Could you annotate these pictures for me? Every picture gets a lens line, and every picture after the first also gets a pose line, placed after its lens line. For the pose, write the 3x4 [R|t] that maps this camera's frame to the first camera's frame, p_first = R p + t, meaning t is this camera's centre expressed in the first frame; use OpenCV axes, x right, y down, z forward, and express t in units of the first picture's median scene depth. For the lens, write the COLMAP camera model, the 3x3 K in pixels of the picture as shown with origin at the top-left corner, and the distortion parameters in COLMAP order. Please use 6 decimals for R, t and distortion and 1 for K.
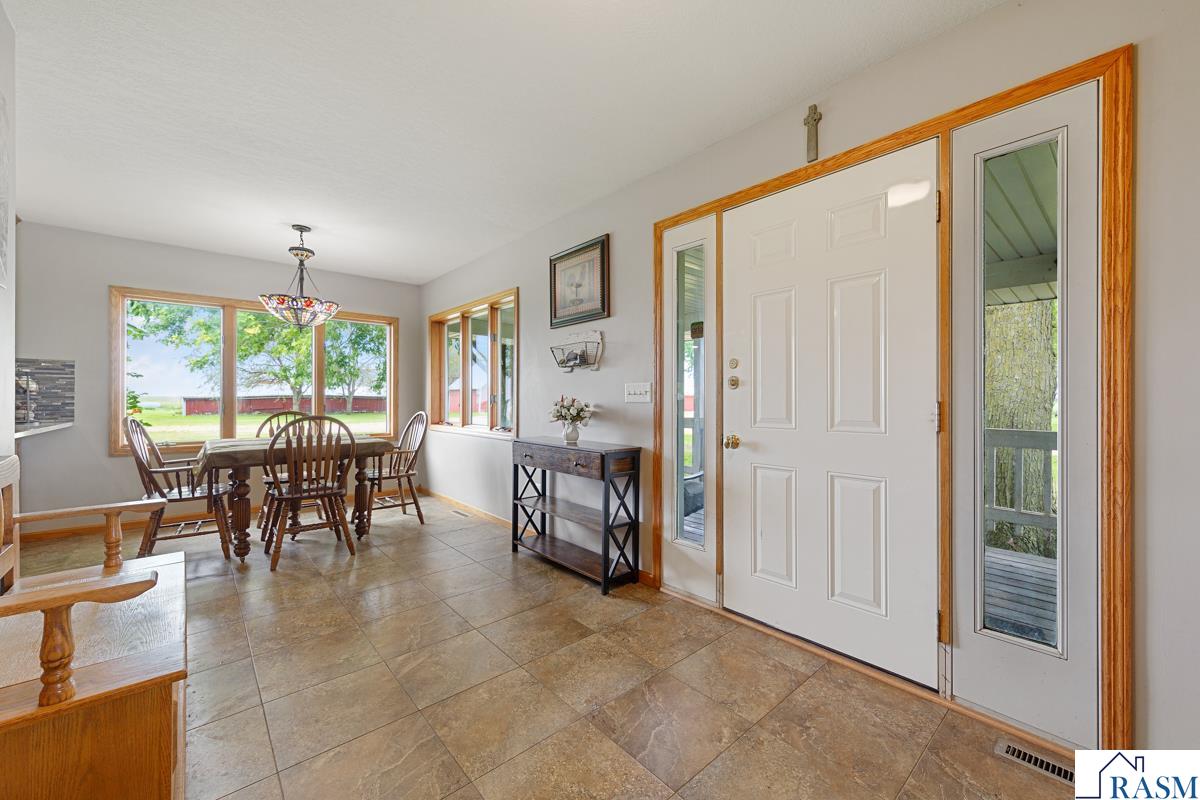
lens RADIAL K [[465.8, 0, 599.3], [0, 465.8, 398.0], [0, 0, 1]] dist [0.001898, -0.001536]
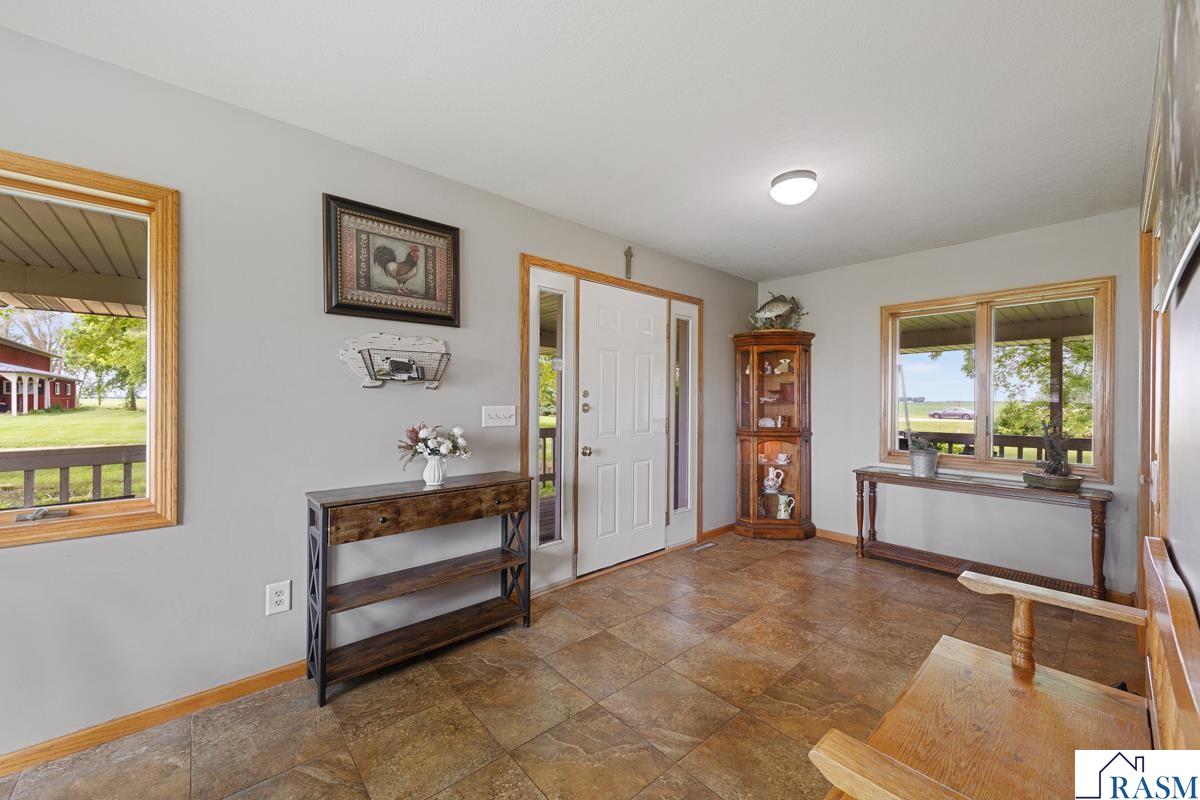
lens RADIAL K [[465.8, 0, 599.6], [0, 465.8, 402.8], [0, 0, 1]] dist [0.001898, -0.001536]
pose [[-0.013122, -0.006931, 0.999890, -0.912081], [-0.007226, 0.999951, 0.006837, -0.048653], [-0.999888, -0.007135, -0.013171, 0.825692]]
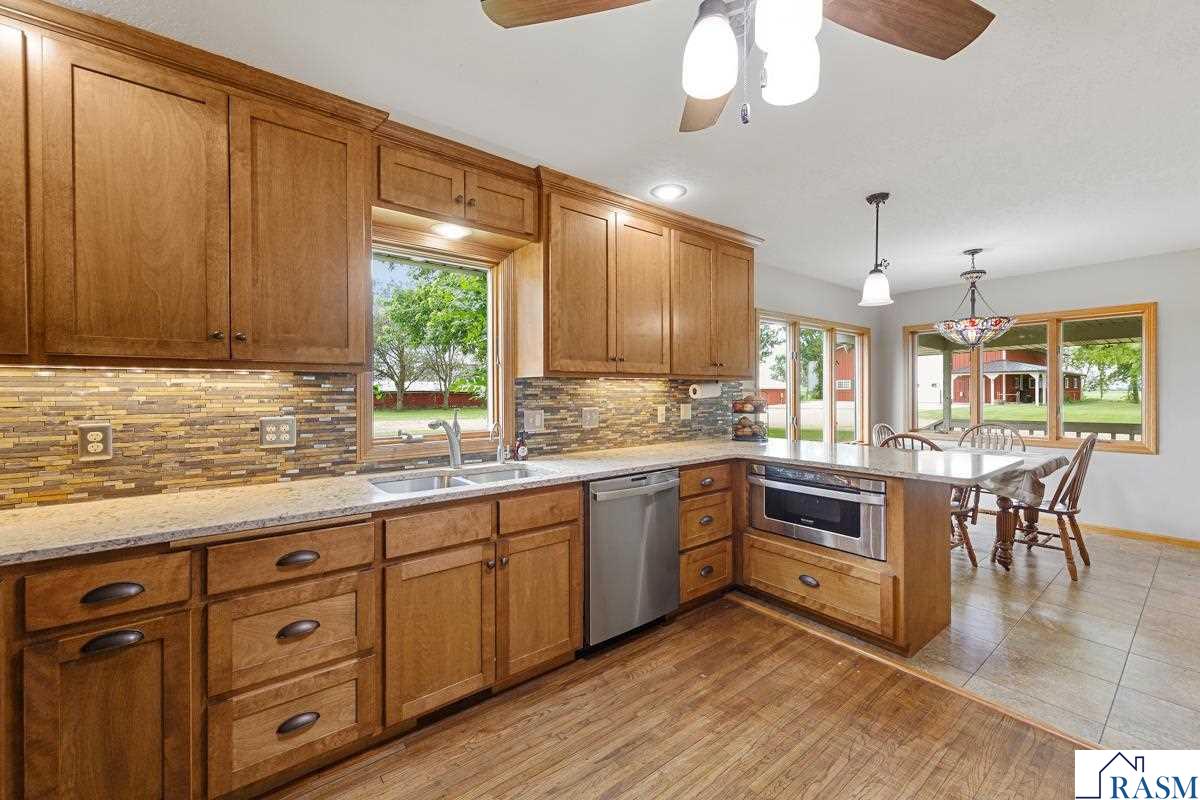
lens RADIAL K [[465.8, 0, 606.1], [0, 465.8, 393.4], [0, 0, 1]] dist [0.001898, -0.001536]
pose [[0.998653, -0.004808, -0.051660, -1.900681], [0.005148, 0.999966, 0.006442, -0.075887], [0.051628, -0.006700, 0.998644, -0.140644]]
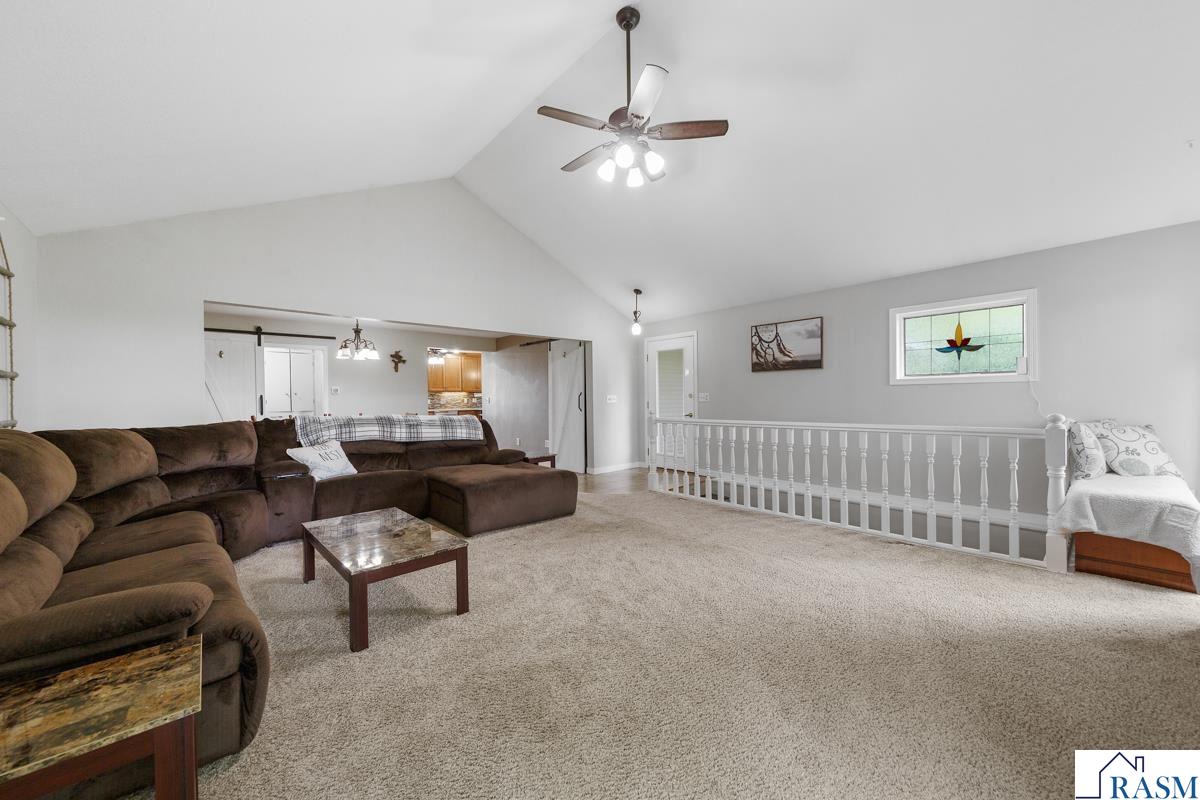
lens RADIAL K [[449.3, 0, 597.4], [0, 449.3, 396.1], [0, 0, 1]] dist [0.008252, -0.000679]
pose [[0.999086, -0.016936, 0.039241, -0.638961], [0.016495, 0.999798, 0.011527, -0.090824], [-0.039428, -0.010869, 0.999163, -3.559331]]
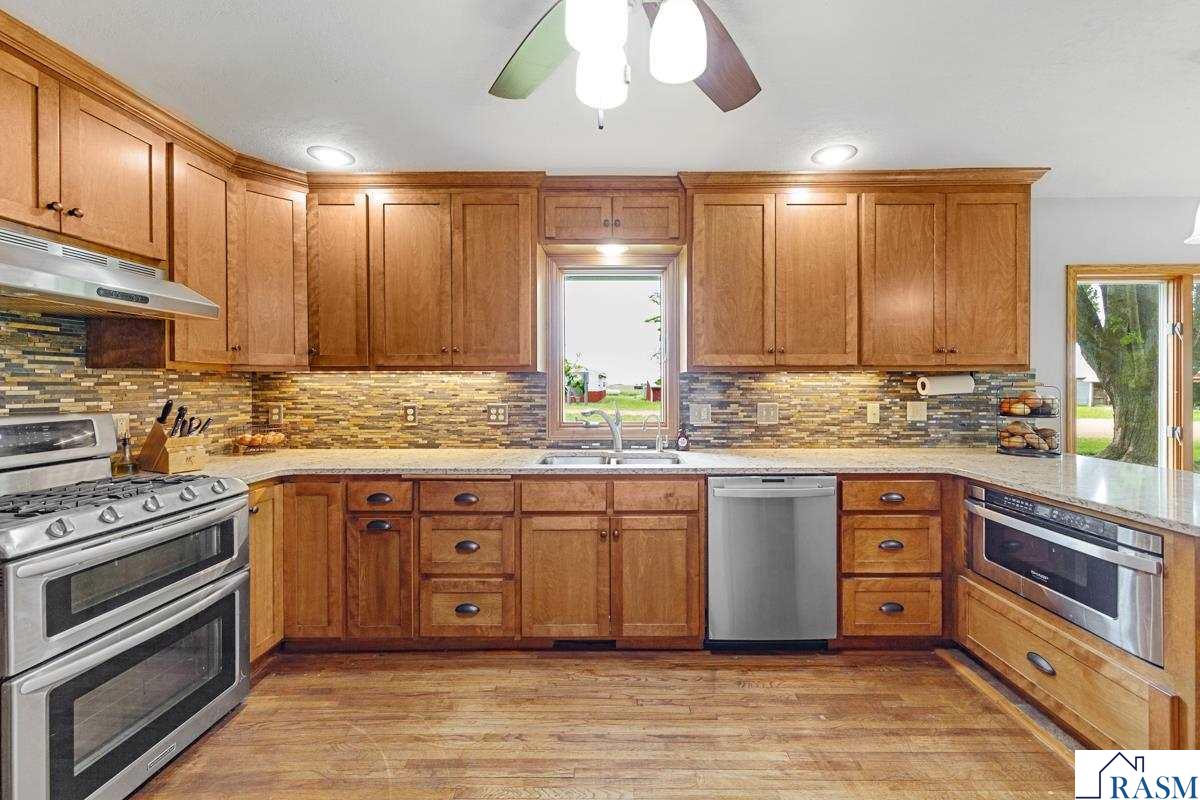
lens RADIAL K [[465.8, 0, 620.7], [0, 465.8, 389.0], [0, 0, 1]] dist [0.001898, -0.001536]
pose [[0.752604, 0.001806, -0.658471, -1.552779], [0.004501, 0.999959, 0.007887, -0.076354], [0.658458, -0.008900, 0.752565, -0.046270]]
